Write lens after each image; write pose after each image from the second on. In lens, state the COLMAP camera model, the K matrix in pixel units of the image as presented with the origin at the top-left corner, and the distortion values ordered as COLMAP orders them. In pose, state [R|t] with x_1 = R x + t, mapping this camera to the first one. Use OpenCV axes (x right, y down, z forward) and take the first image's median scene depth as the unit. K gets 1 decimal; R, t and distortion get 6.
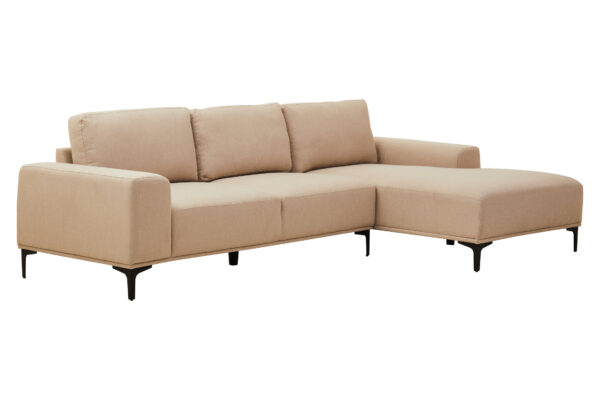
lens RADIAL K [[1264.6, 0, 299.8], [0, 1264.6, 199.6], [0, 0, 1]] dist [-0.197571, 0.000000]
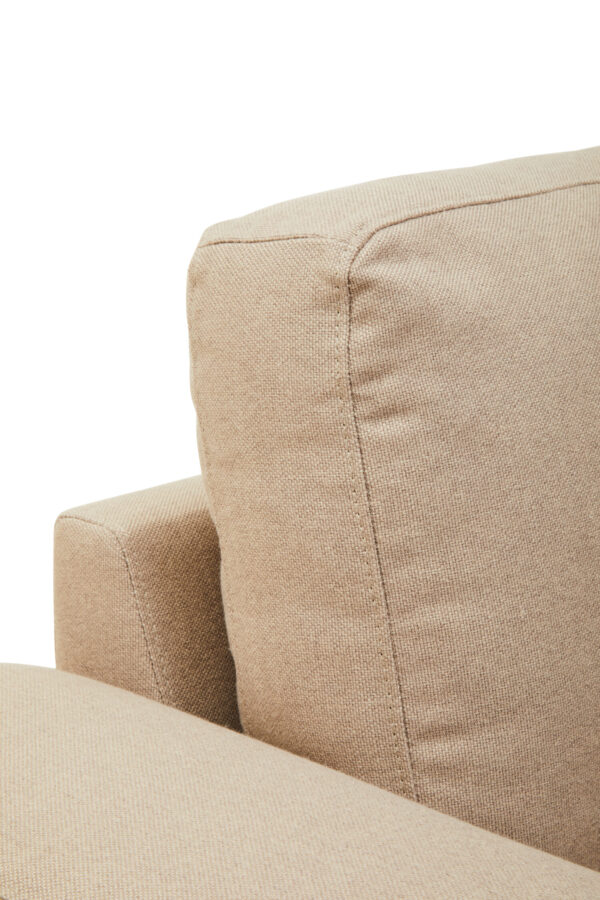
lens RADIAL K [[2035.1, 0, 299.1], [0, 2035.1, 452.5], [0, 0, 1]] dist [0.069308, 0.000000]
pose [[0.999872, 0.015933, -0.001437, -0.176437], [-0.015622, 0.991787, 0.126940, -0.069302], [0.003447, -0.126901, 0.991909, 0.842830]]
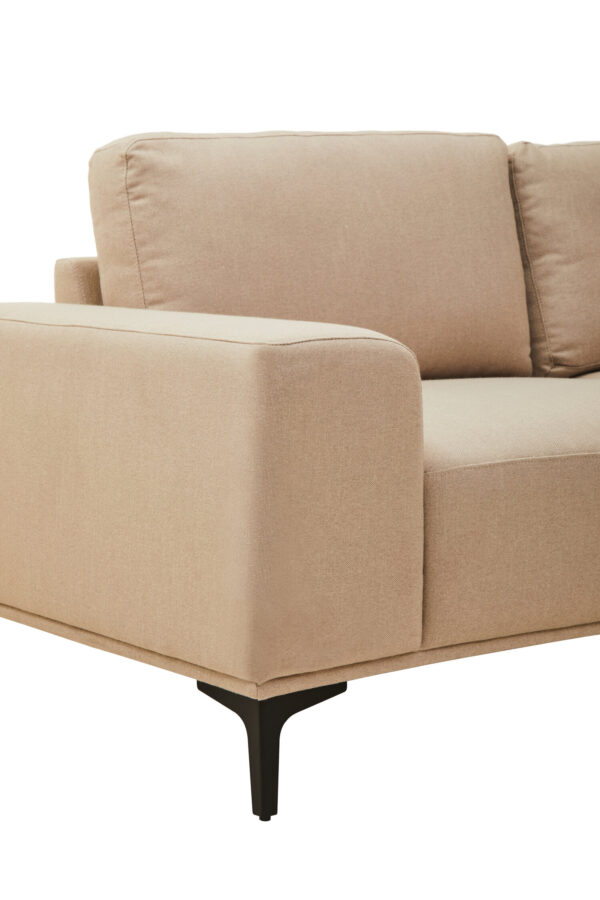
lens RADIAL K [[2124.0, 0, 298.9], [0, 2124.0, 455.2], [0, 0, 1]] dist [-0.027463, 0.000000]
pose [[0.981212, 0.008589, -0.192742, -0.039582], [-0.007483, 0.999951, 0.006463, 0.002593], [0.192788, -0.004899, 0.981228, 0.522642]]
